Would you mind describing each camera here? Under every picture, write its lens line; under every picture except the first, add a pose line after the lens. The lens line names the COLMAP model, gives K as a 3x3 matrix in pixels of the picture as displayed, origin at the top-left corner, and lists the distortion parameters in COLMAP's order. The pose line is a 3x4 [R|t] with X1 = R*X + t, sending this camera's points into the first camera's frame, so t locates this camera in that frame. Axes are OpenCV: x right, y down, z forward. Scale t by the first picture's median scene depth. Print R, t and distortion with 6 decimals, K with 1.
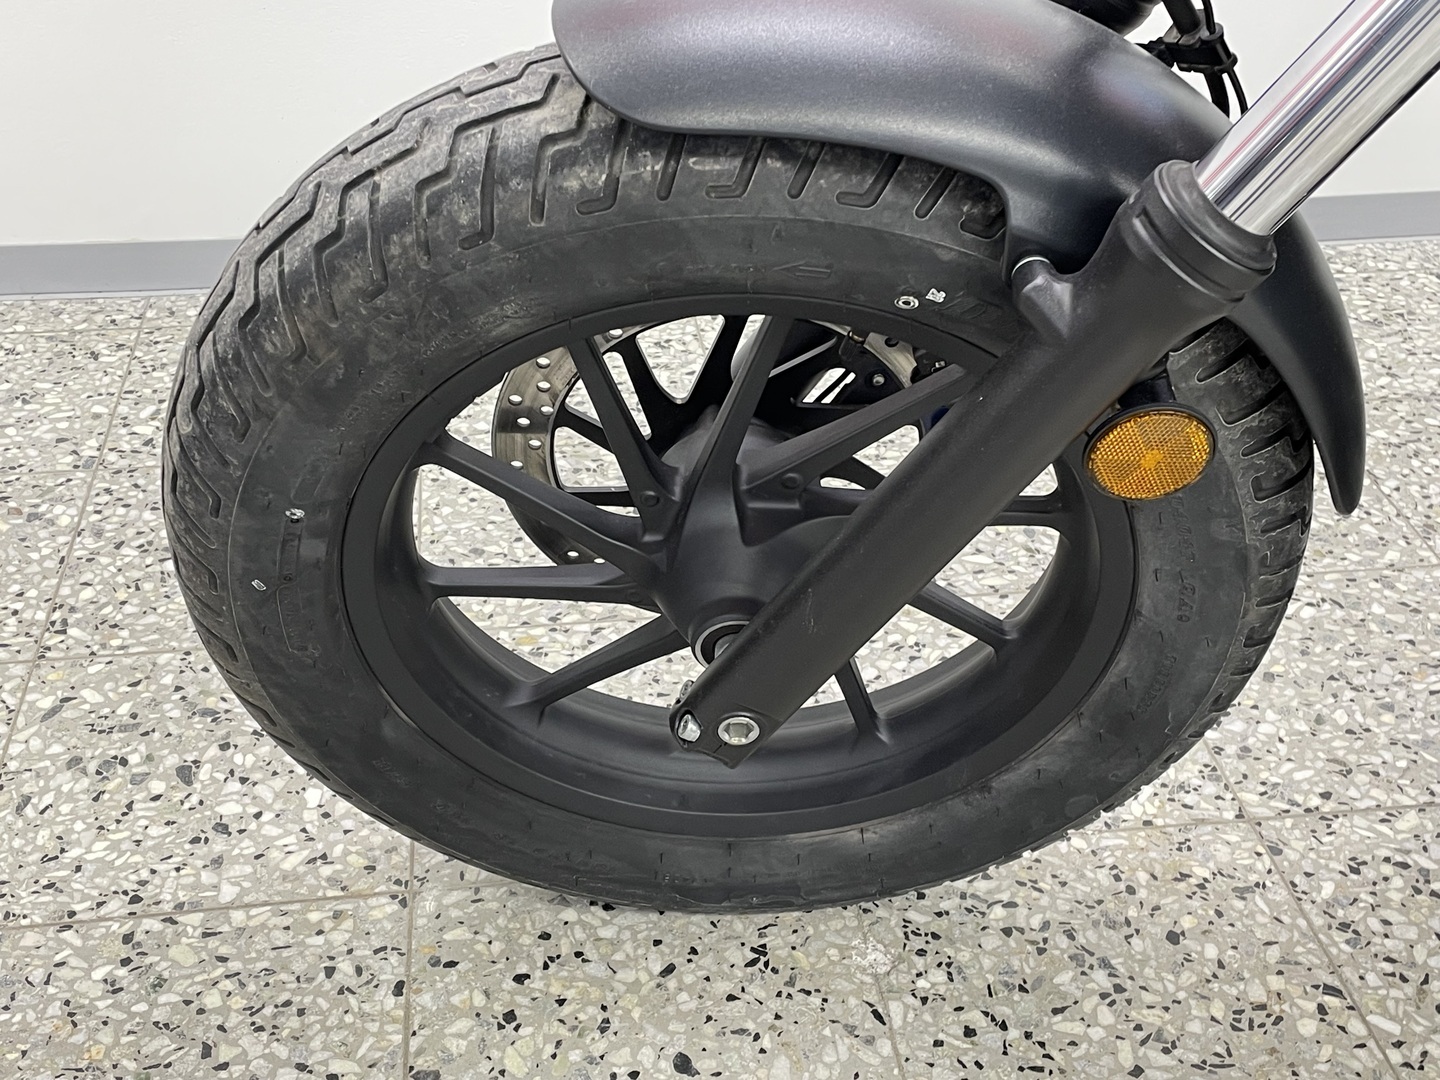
lens RADIAL K [[1748.7, 0, 729.0], [0, 1748.7, 555.1], [0, 0, 1]] dist [0.059112, 0.000000]
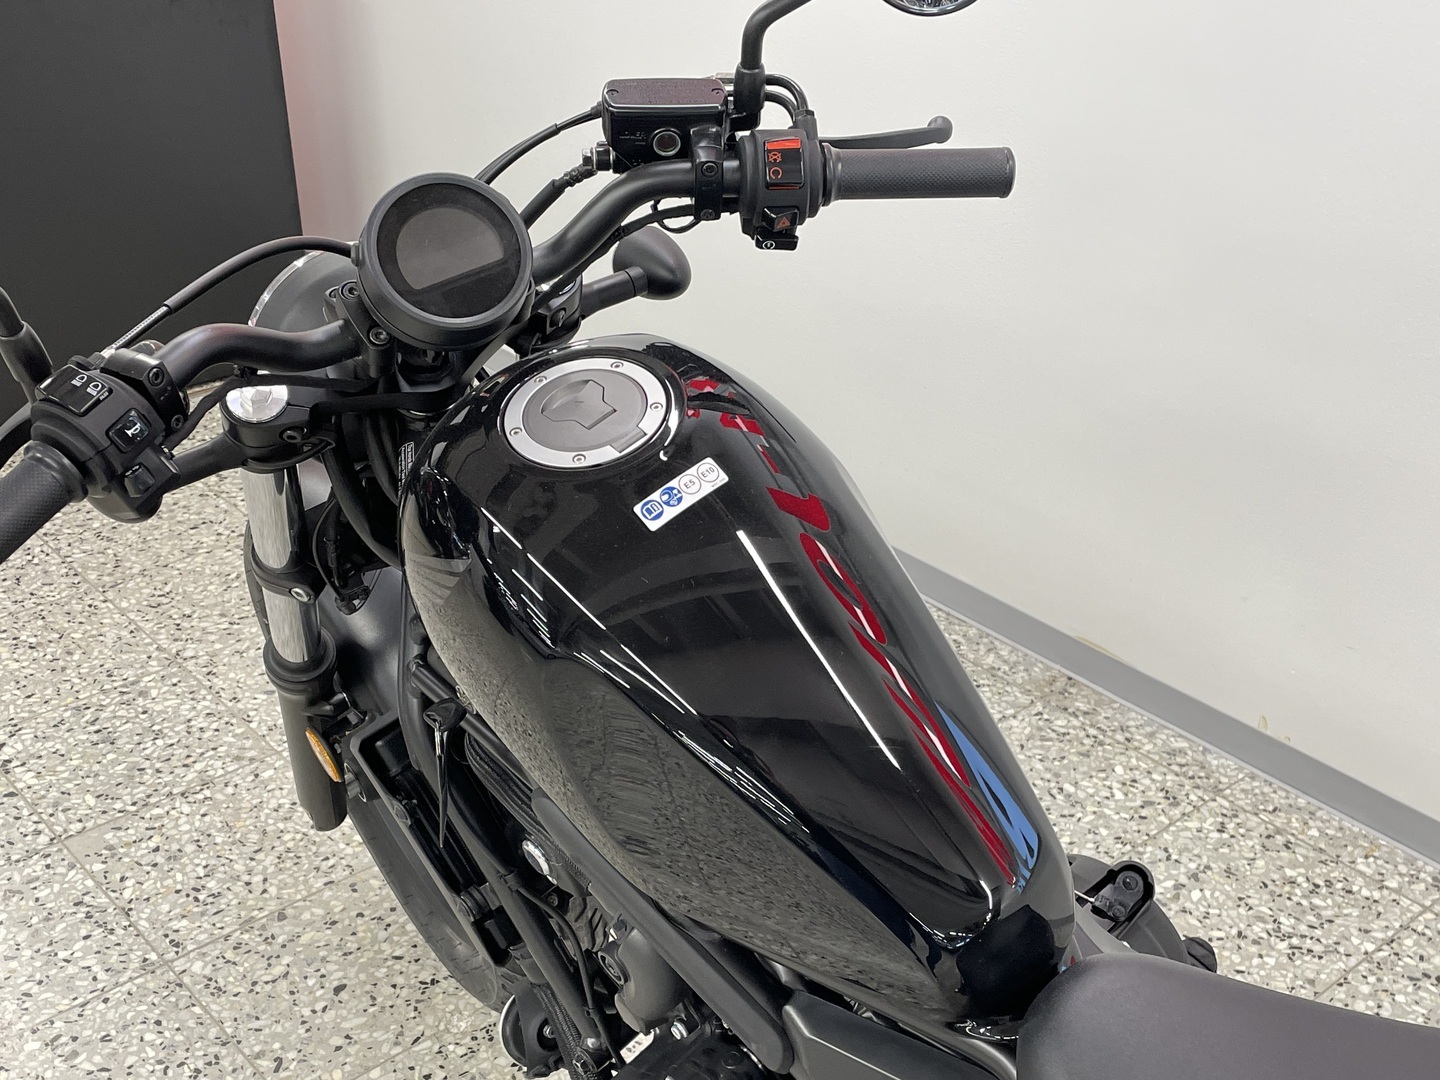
lens RADIAL K [[1748.7, 0, 723.5], [0, 1748.7, 549.7], [0, 0, 1]] dist [0.059112, 0.000000]
pose [[0.542736, 0.386954, -0.745456, 1.353694], [-0.457717, 0.880440, 0.123777, -0.515729], [0.704225, 0.274030, 0.654962, -0.055344]]
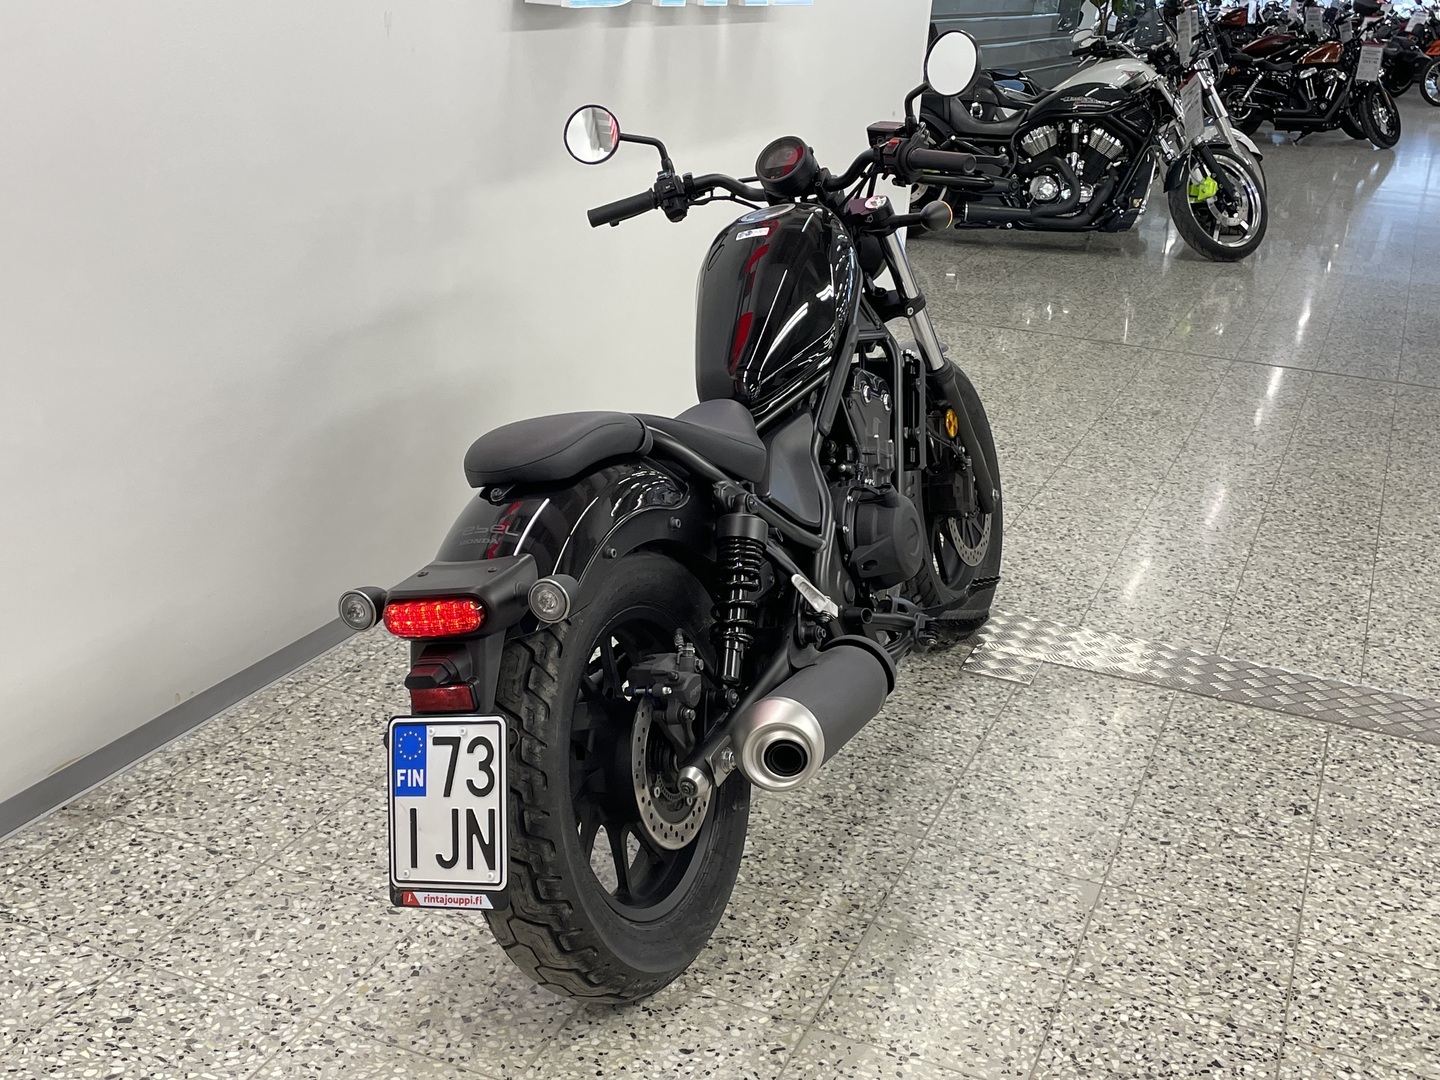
lens RADIAL K [[1713.6, 0, 702.2], [0, 1713.6, 541.2], [0, 0, 1]] dist [0.055120, 0.000000]
pose [[0.502077, -0.263612, 0.823667, -1.552351], [0.422267, 0.905888, 0.032528, -0.331269], [-0.754725, 0.331476, 0.566140, -0.415873]]
